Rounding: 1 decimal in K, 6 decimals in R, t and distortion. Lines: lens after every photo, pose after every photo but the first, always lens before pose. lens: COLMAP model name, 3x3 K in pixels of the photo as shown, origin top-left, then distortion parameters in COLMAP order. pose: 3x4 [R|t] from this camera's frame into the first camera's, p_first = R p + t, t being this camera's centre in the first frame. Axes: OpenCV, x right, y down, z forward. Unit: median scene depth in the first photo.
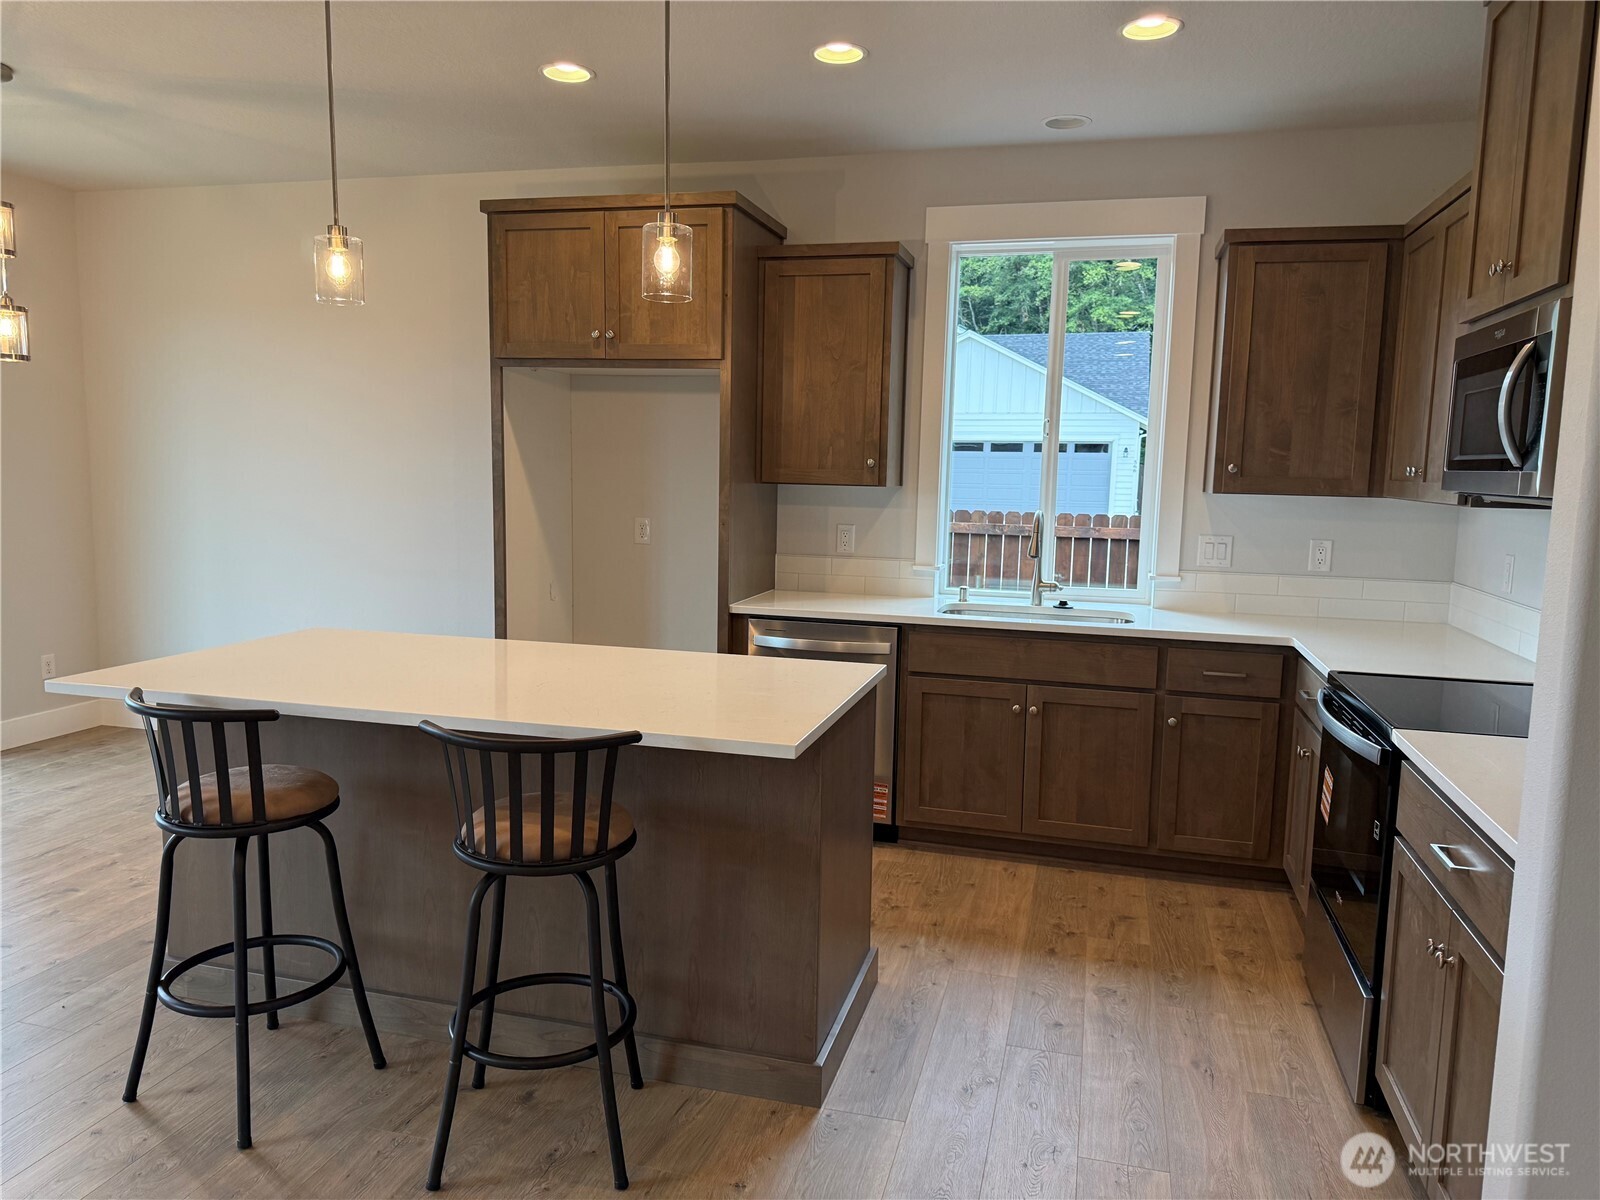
lens RADIAL K [[1122.0, 0, 796.9], [0, 1122.0, 603.6], [0, 0, 1]] dist [0.082354, -0.110963]
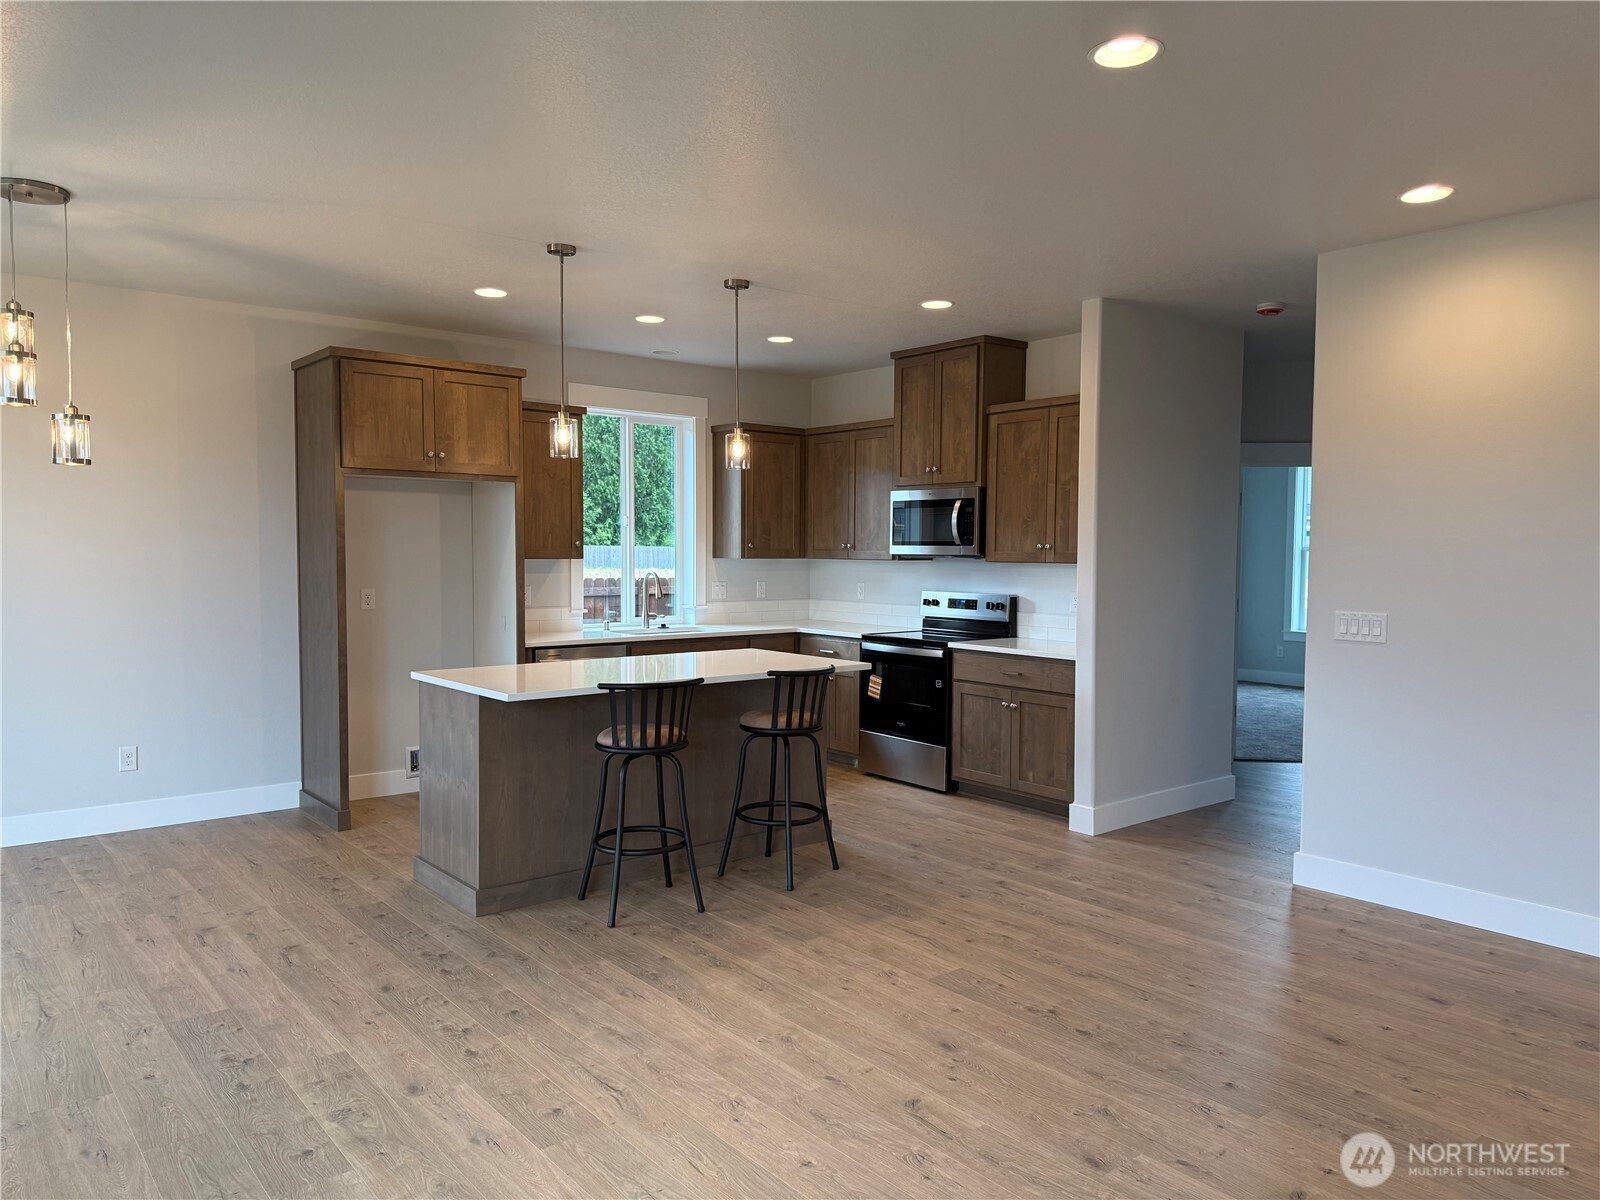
lens RADIAL K [[1122.0, 0, 800.6], [0, 1122.0, 603.6], [0, 0, 1]] dist [0.082354, -0.110963]
pose [[0.578771, -0.058659, 0.813378, -1.133907], [0.106376, 0.994318, -0.003986, -0.004719], [-0.808522, 0.088831, 0.581722, -0.163802]]
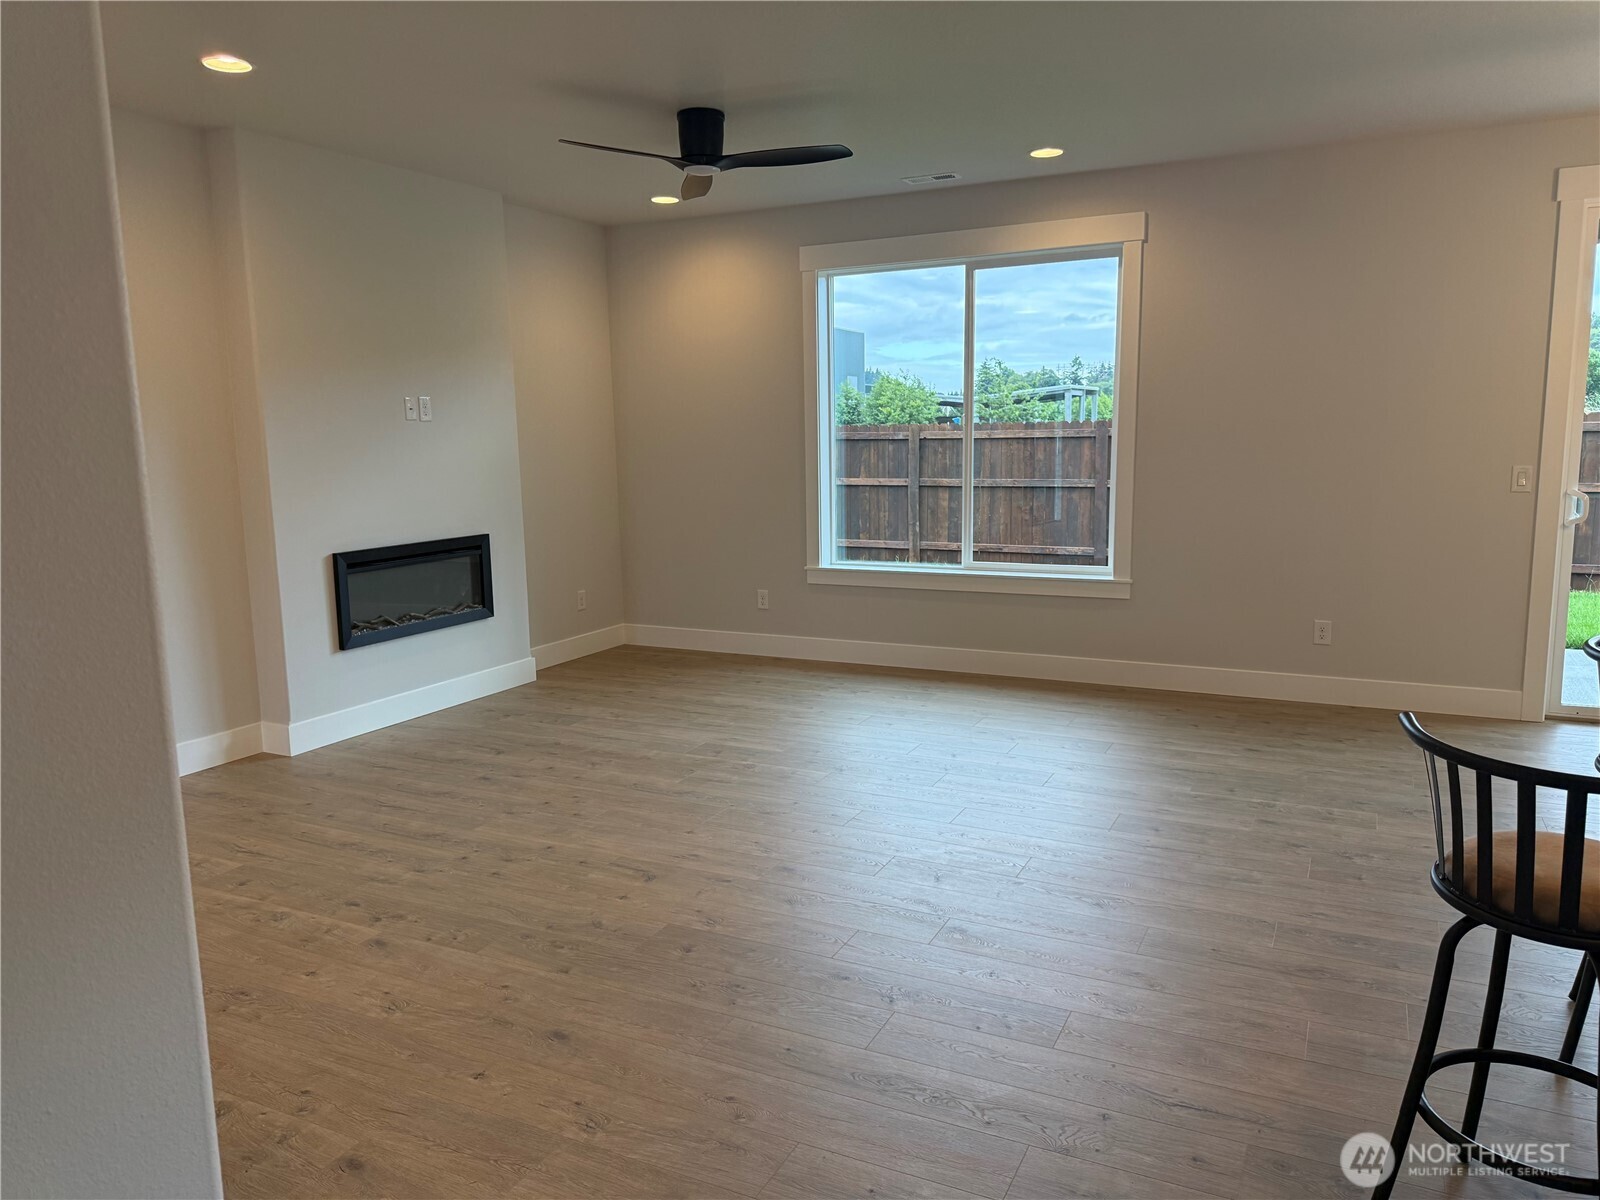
lens RADIAL K [[1122.0, 0, 808.0], [0, 1122.0, 603.7], [0, 0, 1]] dist [0.082354, -0.110963]
pose [[-0.194176, 0.133897, -0.971786, 0.367997], [-0.108573, 0.981621, 0.156947, -0.020238], [0.974940, 0.135985, -0.176069, 0.268267]]
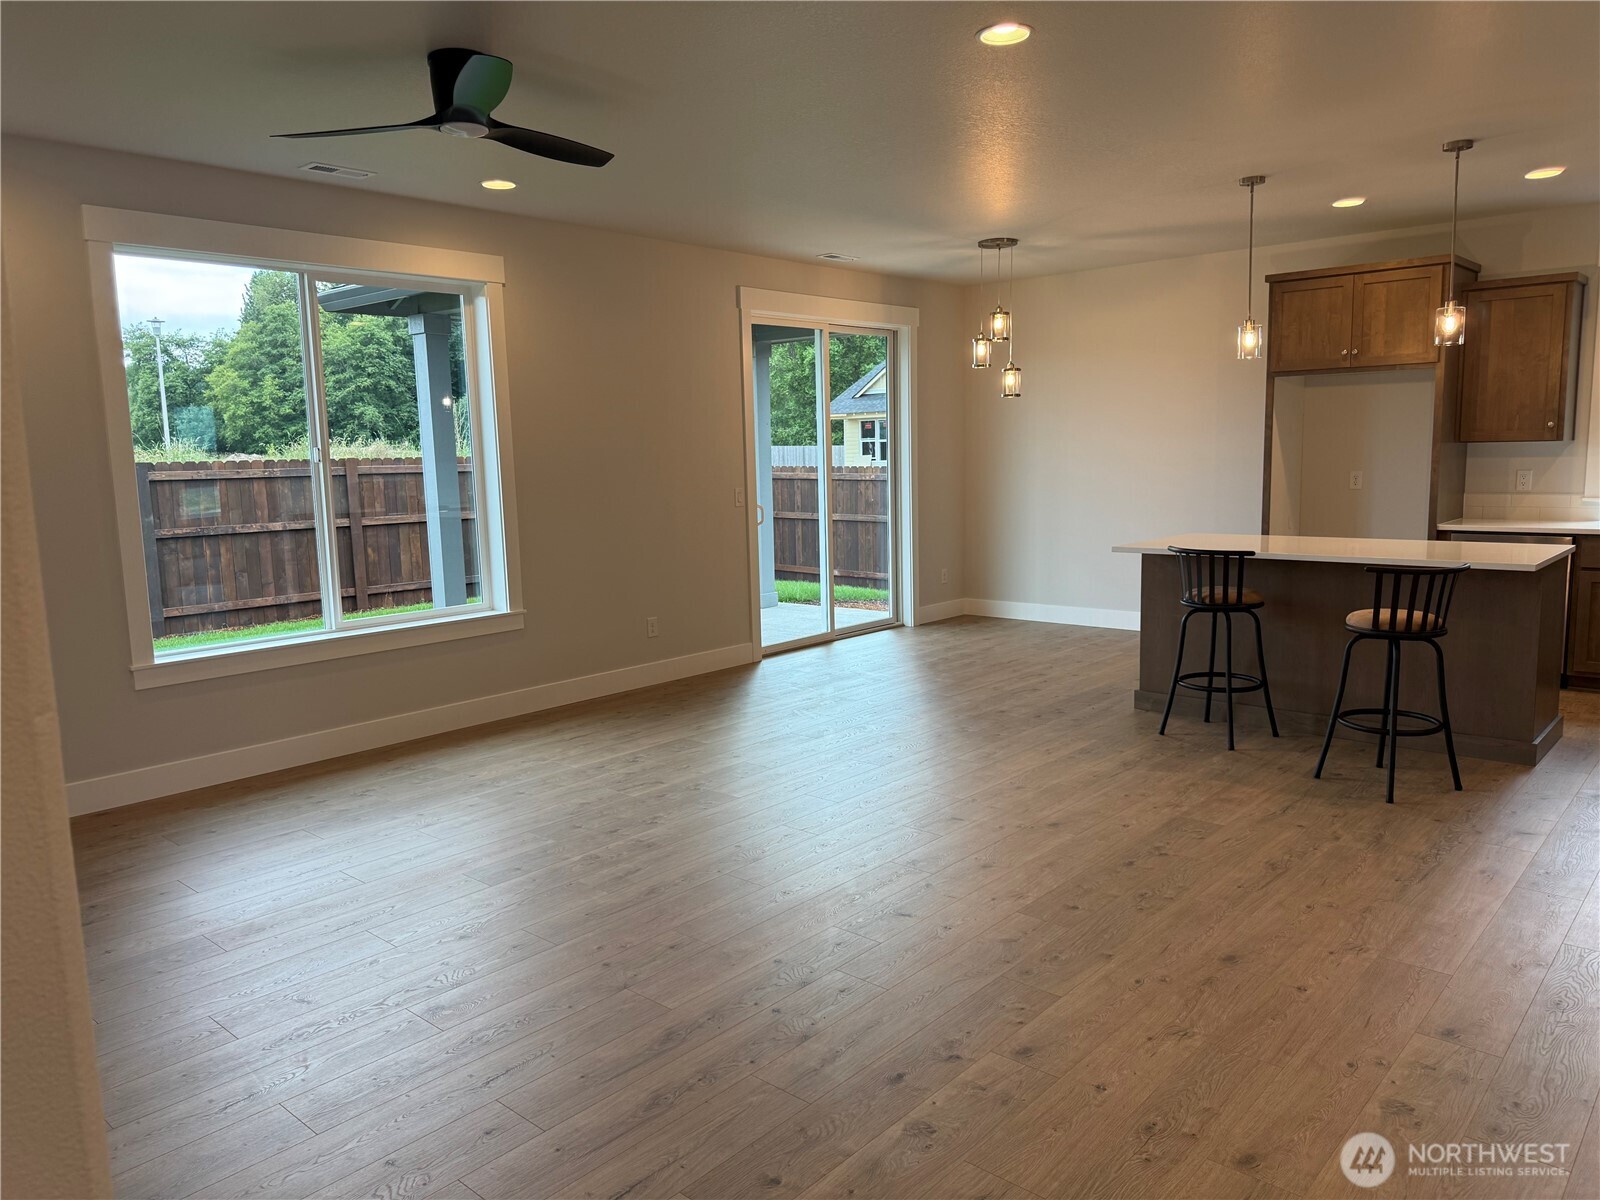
lens RADIAL K [[1122.0, 0, 804.4], [0, 1122.0, 598.3], [0, 0, 1]] dist [0.082354, -0.110963]
pose [[0.893990, 0.017455, -0.447748, -0.146351], [-0.012739, 0.999827, 0.013543, 0.098241], [0.447907, -0.006403, 0.894057, -0.810045]]
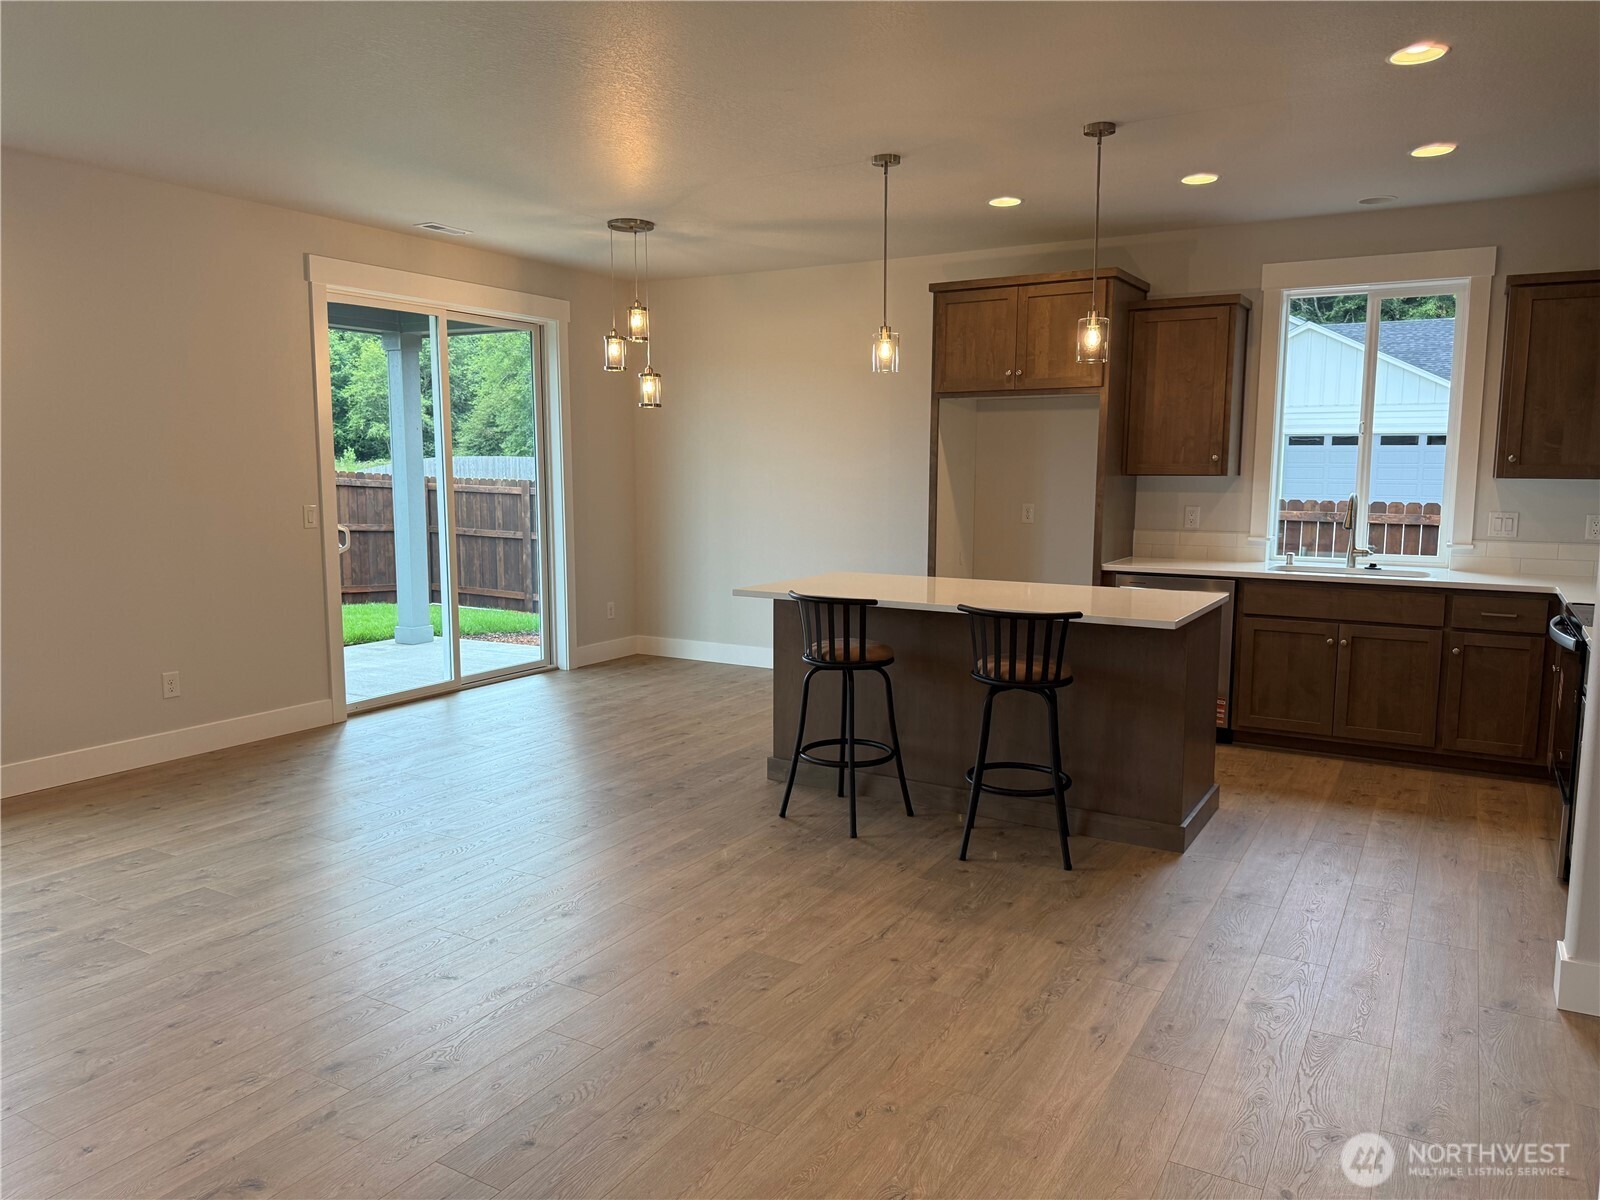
lens RADIAL K [[1122.0, 0, 811.5], [0, 1122.0, 600.8], [0, 0, 1]] dist [0.082354, -0.110963]
pose [[0.966153, 0.014965, -0.257536, -0.052604], [-0.015851, 0.999873, -0.001363, 0.058758], [0.257483, 0.005400, 0.966268, -0.468903]]
